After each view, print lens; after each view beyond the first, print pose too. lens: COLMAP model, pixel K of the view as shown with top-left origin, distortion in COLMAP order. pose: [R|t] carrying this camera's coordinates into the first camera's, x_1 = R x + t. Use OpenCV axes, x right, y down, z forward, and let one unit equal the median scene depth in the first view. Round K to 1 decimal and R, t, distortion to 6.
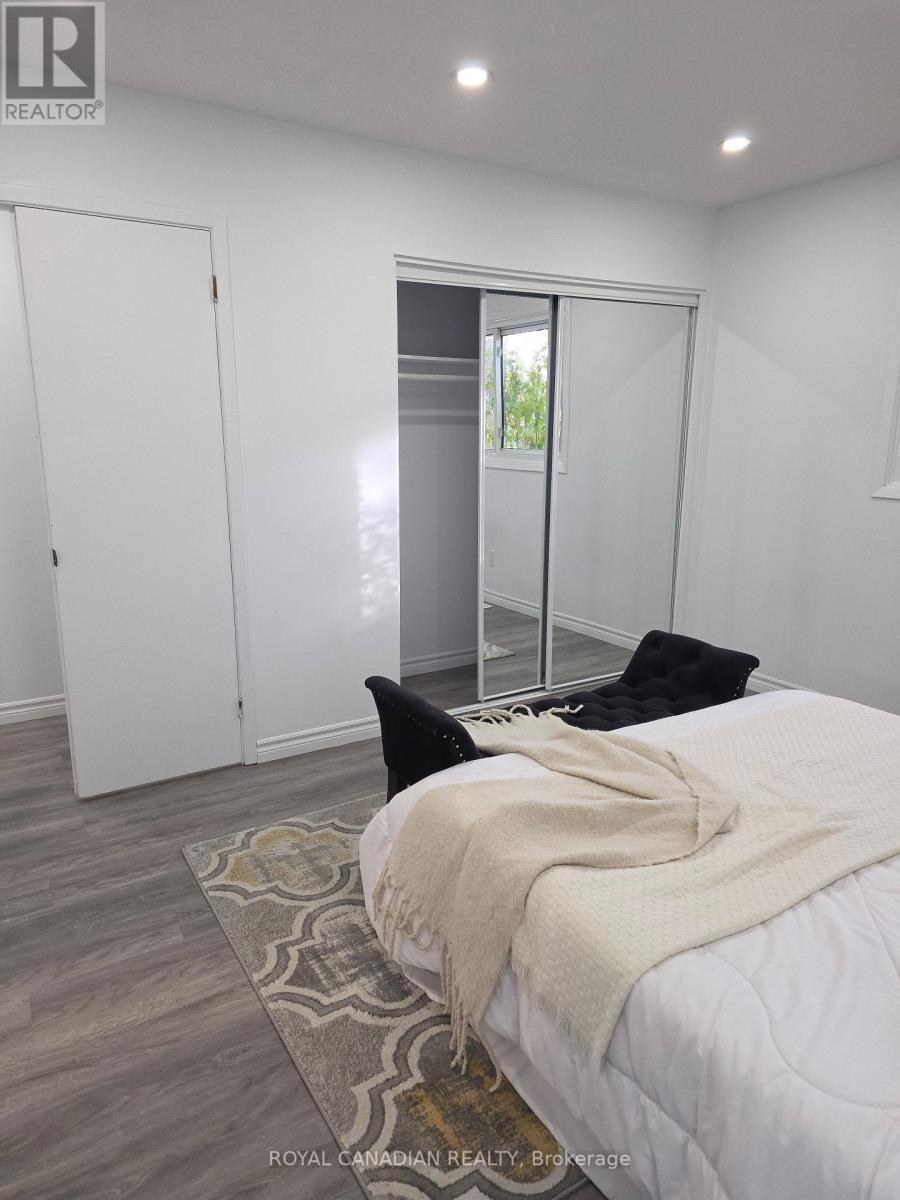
lens RADIAL K [[773.0, 0, 451.4], [0, 773.0, 601.5], [0, 0, 1]] dist [0.055451, -0.053882]
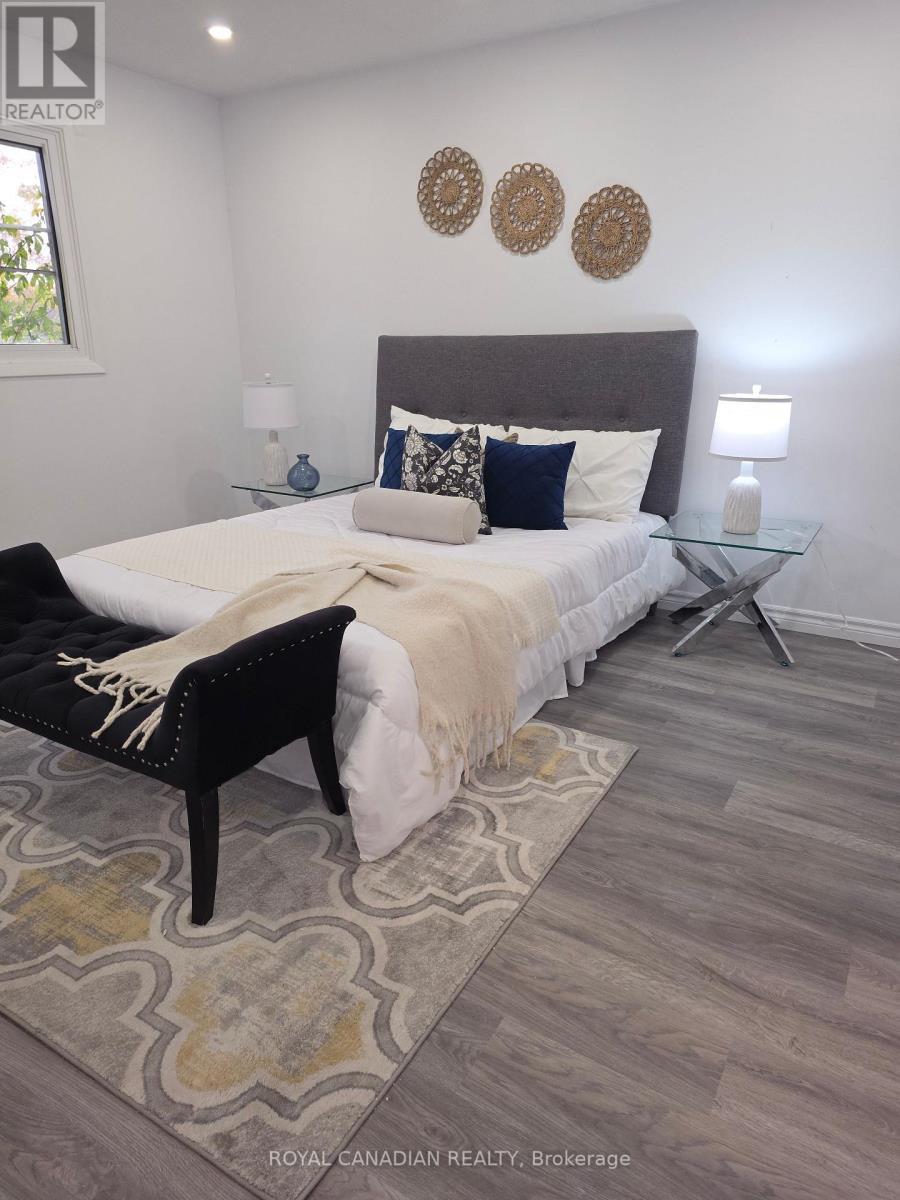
lens RADIAL K [[773.0, 0, 451.4], [0, 773.0, 601.5], [0, 0, 1]] dist [0.055451, -0.053882]
pose [[-0.451051, -0.291556, 0.843533, -0.821510], [0.197604, 0.889057, 0.412952, -0.193500], [-0.870348, 0.352948, -0.343398, 1.187101]]
